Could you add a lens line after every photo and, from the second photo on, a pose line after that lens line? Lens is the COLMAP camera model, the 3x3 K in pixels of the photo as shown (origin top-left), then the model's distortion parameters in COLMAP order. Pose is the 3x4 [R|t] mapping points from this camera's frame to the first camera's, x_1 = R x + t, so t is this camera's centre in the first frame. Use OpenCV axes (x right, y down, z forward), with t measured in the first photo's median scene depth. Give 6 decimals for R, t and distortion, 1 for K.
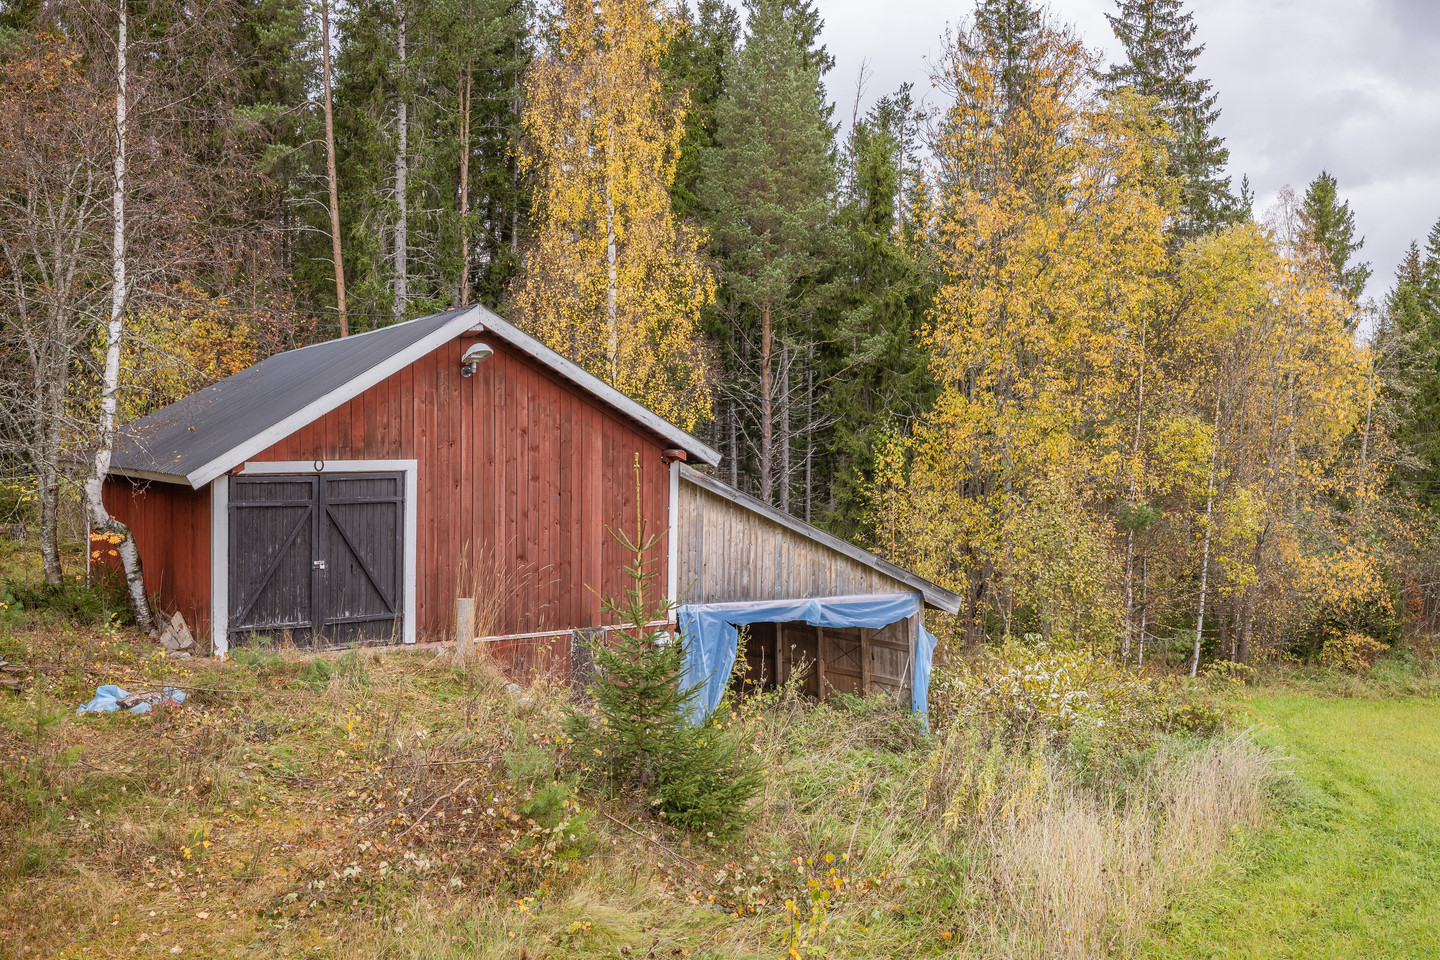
lens RADIAL K [[1369.1, 0, 720.3], [0, 1369.1, 484.9], [0, 0, 1]] dist [0.001211, 0.000000]
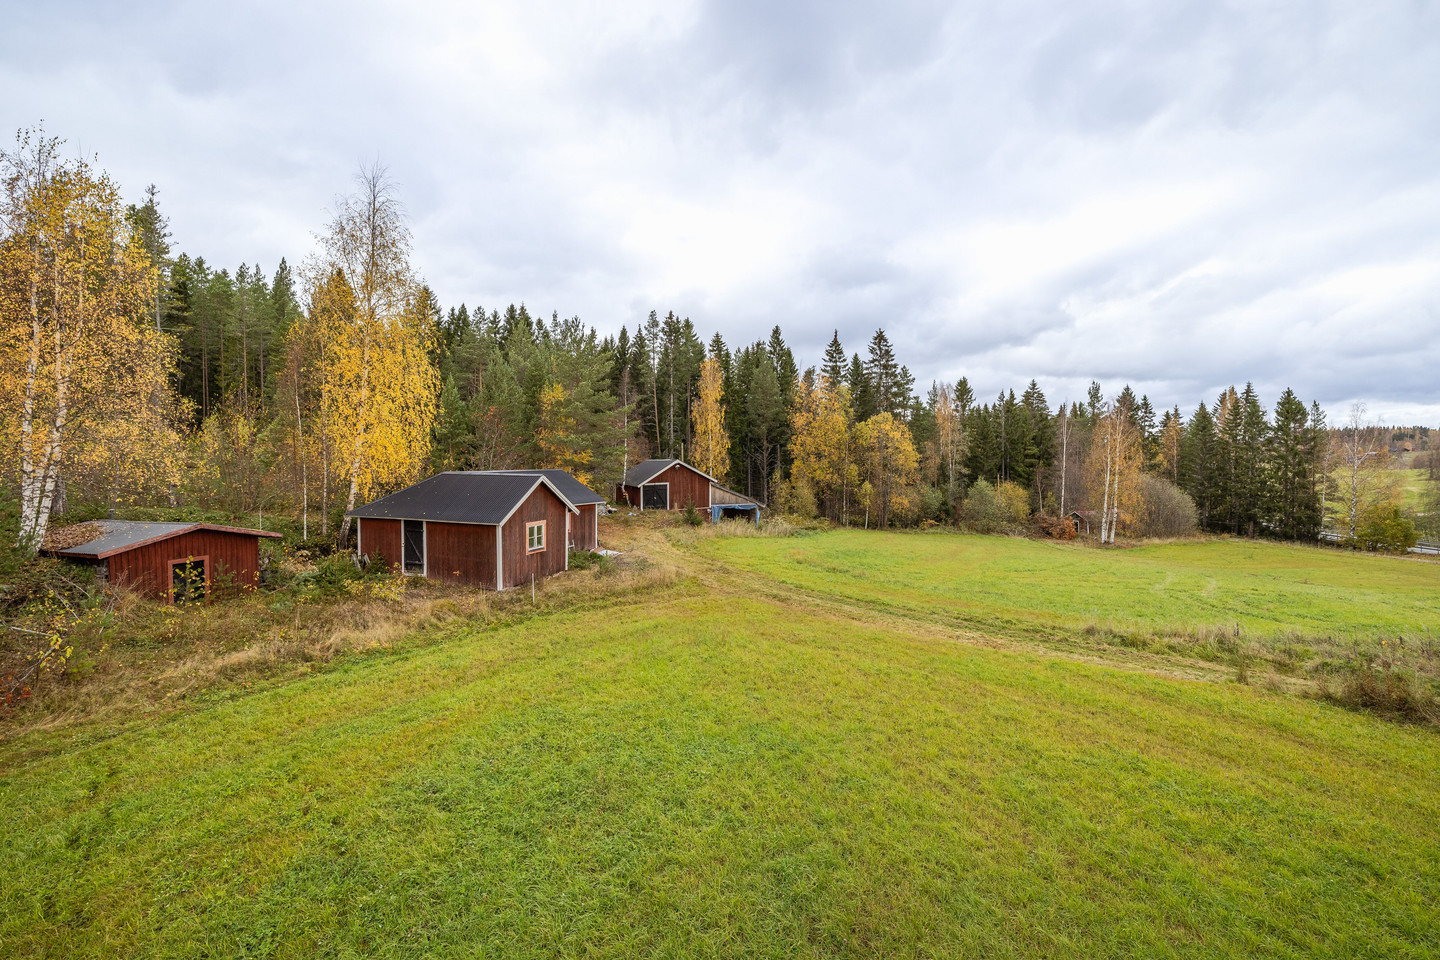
lens RADIAL K [[671.1, 0, 721.1], [0, 671.1, 471.9], [0, 0, 1]] dist [0.004658, 0.000409]
pose [[0.983248, -0.007952, -0.182098, 0.425863], [0.009185, 0.999940, 0.005925, -0.059409], [0.182040, -0.007498, 0.983263, -1.481495]]
